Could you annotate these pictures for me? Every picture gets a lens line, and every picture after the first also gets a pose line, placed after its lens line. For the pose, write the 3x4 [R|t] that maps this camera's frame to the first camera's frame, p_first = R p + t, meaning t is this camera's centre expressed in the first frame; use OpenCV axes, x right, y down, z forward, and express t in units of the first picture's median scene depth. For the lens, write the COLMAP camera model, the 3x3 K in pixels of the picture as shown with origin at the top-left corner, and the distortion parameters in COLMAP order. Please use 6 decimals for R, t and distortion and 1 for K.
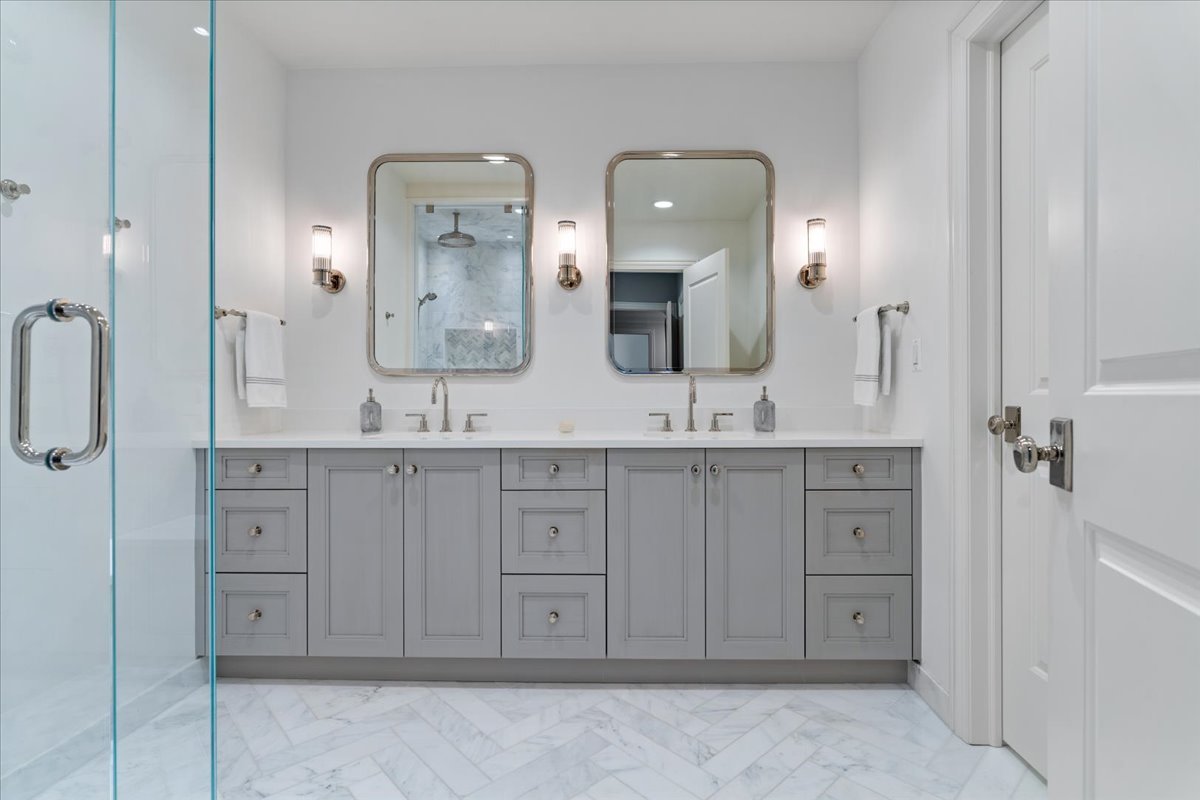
lens RADIAL K [[578.4, 0, 609.2], [0, 578.4, 396.3], [0, 0, 1]] dist [-0.001470, 0.000133]
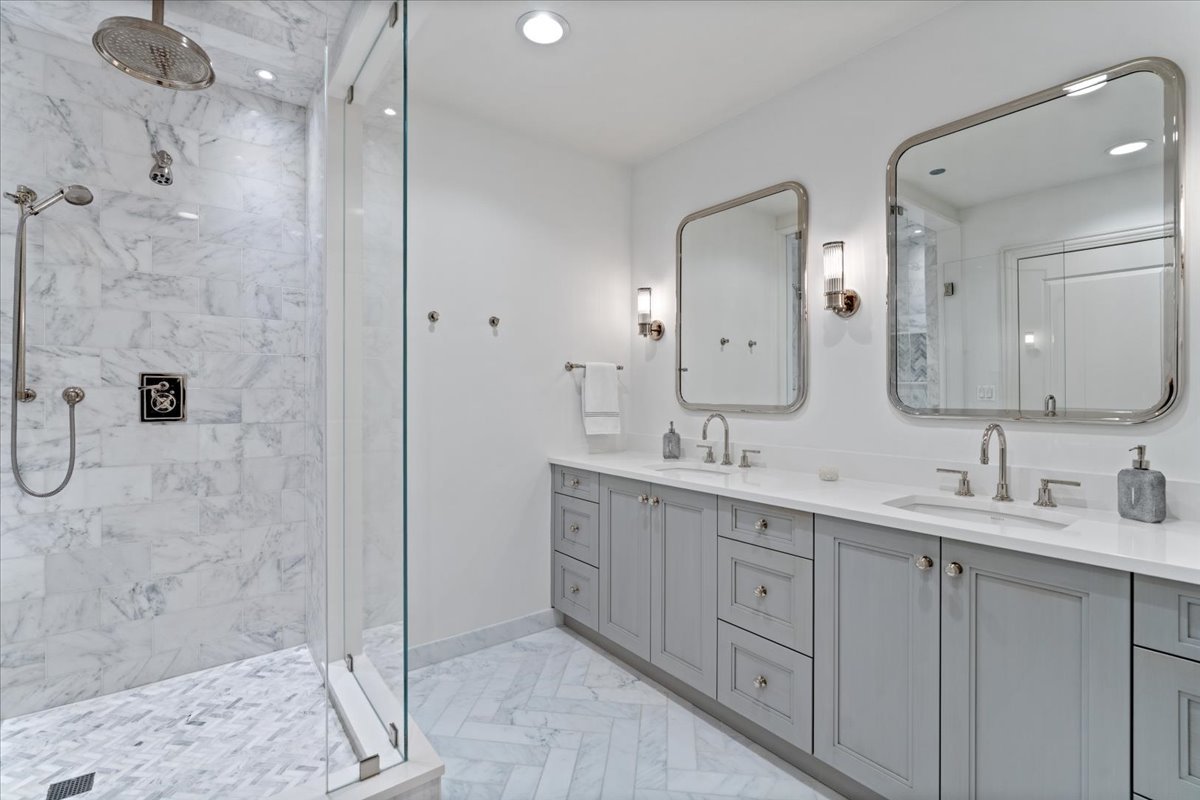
lens RADIAL K [[529.2, 0, 600.0], [0, 529.2, 400.0], [0, 0, 1]] dist [-0.004860, 0.000021]
pose [[0.640501, 0.008448, -0.767911, 0.377700], [-0.000439, 0.999943, 0.010634, -0.081024], [0.767957, -0.006474, 0.640469, 0.247319]]
